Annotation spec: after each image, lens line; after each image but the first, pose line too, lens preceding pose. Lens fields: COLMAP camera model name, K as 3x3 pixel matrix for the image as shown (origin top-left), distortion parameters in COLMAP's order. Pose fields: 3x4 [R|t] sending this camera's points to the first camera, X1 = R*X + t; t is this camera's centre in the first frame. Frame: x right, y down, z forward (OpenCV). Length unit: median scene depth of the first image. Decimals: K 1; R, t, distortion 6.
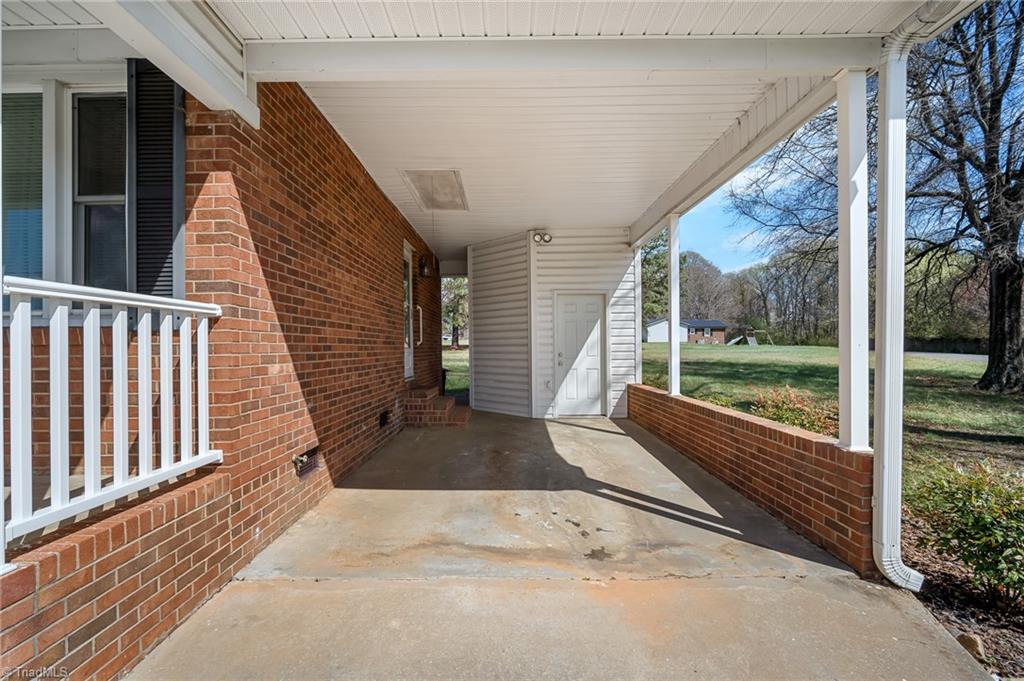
lens RADIAL K [[435.1, 0, 509.4], [0, 435.1, 343.5], [0, 0, 1]] dist [-0.010168, 0.000419]
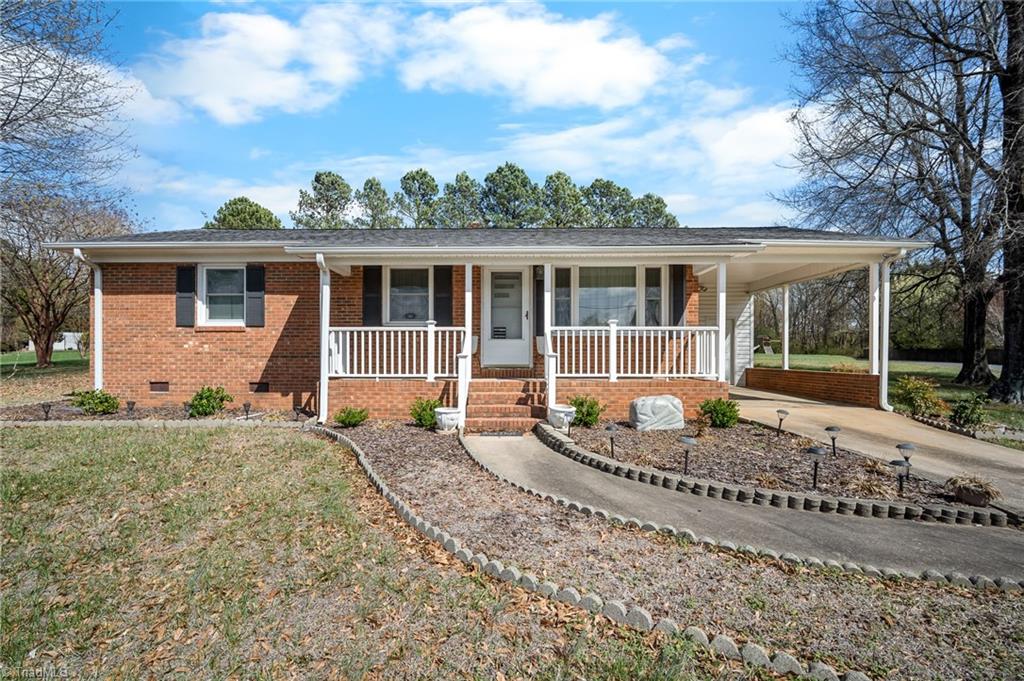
lens RADIAL K [[435.1, 0, 507.3], [0, 435.1, 348.4], [0, 0, 1]] dist [-0.010168, 0.000419]
pose [[0.999857, 0.011186, -0.012670, -0.381498], [-0.011253, 0.999923, -0.005275, 0.016669], [0.012610, 0.005417, 0.999906, -0.454278]]
